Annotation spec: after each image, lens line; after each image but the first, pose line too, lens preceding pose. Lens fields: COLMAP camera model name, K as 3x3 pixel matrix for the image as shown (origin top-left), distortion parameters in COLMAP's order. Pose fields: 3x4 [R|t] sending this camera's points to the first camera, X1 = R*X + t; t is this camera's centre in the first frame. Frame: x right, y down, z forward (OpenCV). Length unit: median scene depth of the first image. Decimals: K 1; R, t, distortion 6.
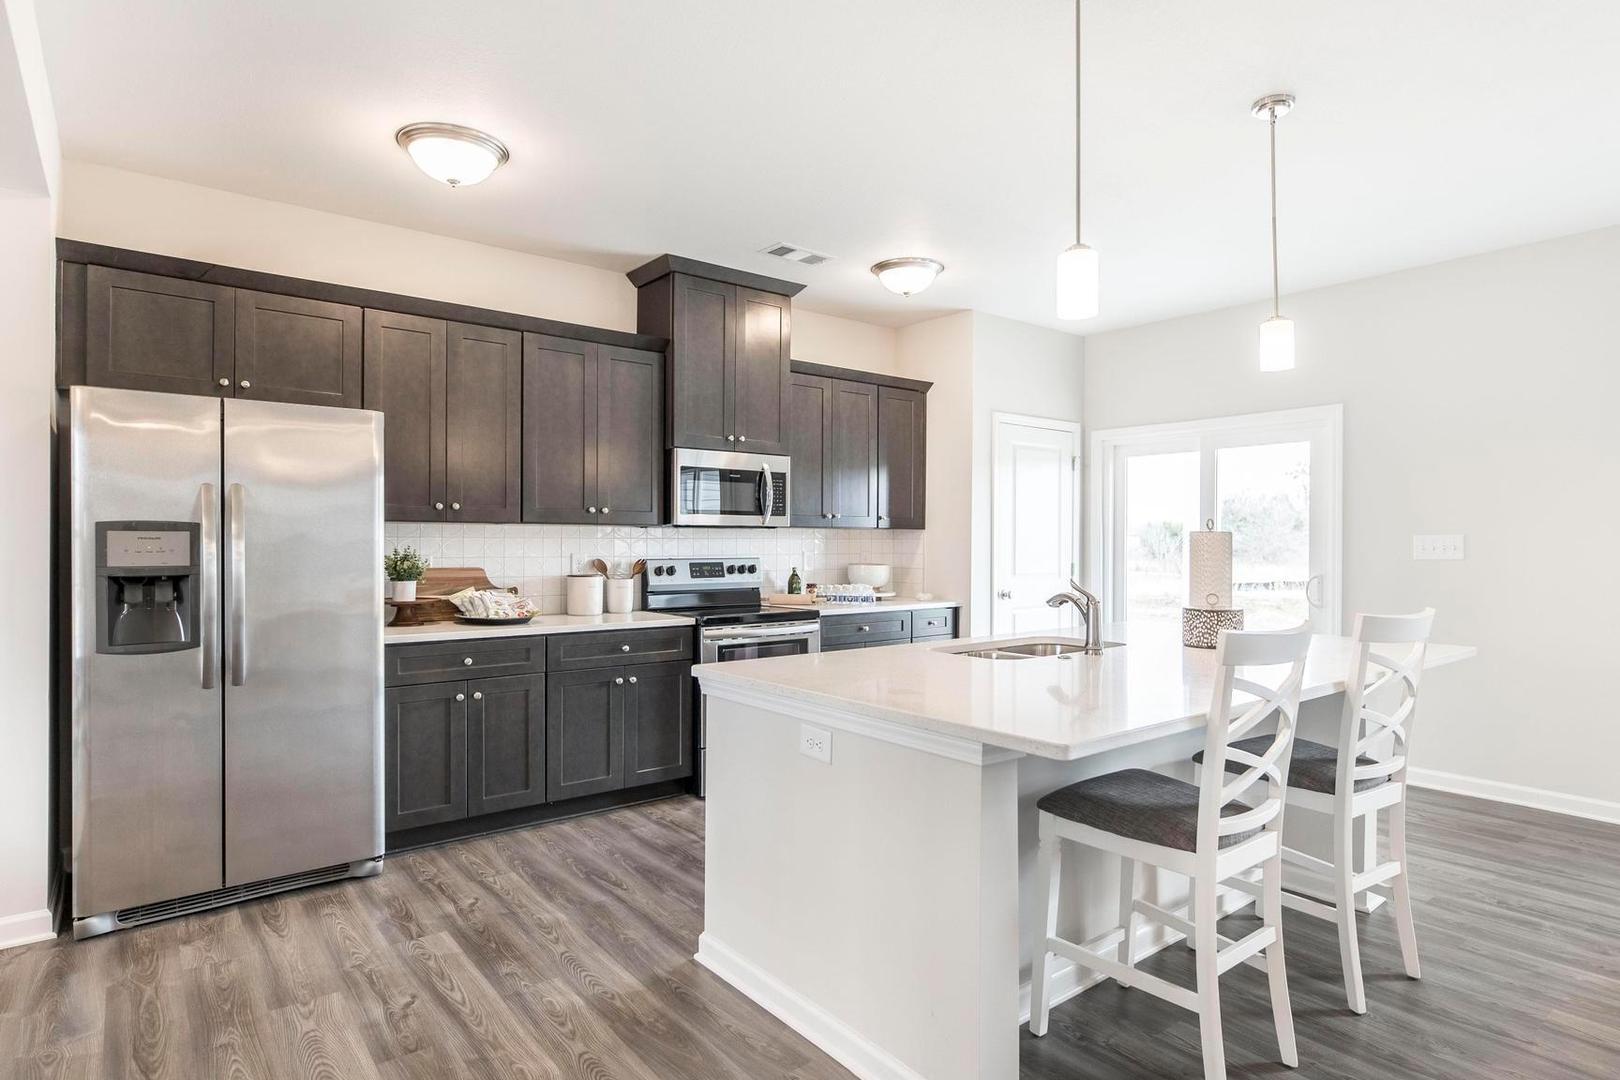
lens RADIAL K [[866.0, 0, 811.4], [0, 866.0, 549.3], [0, 0, 1]] dist [-0.003796, 0.000927]
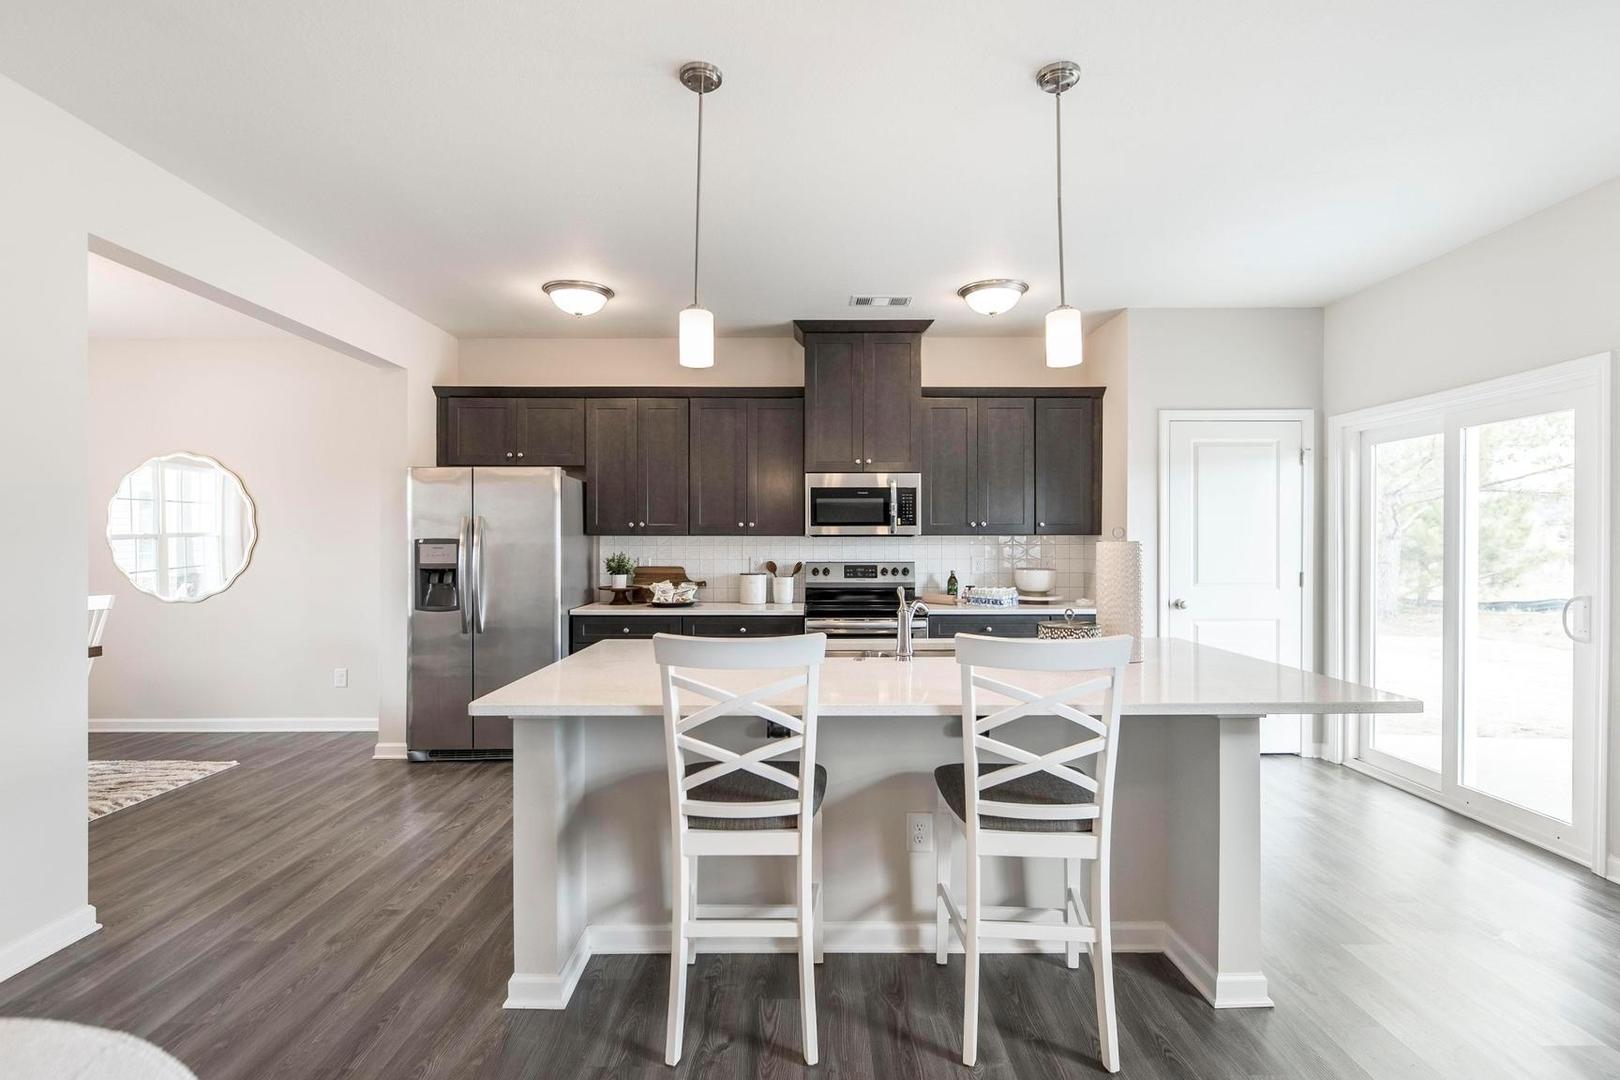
lens RADIAL K [[772.8, 0, 811.6], [0, 772.8, 540.6], [0, 0, 1]] dist [0.000457, -0.000437]
pose [[0.786057, -0.004353, -0.618139, 0.519609], [-0.002705, 0.999941, -0.010483, -0.008072], [0.618148, 0.009913, 0.785999, 0.124925]]
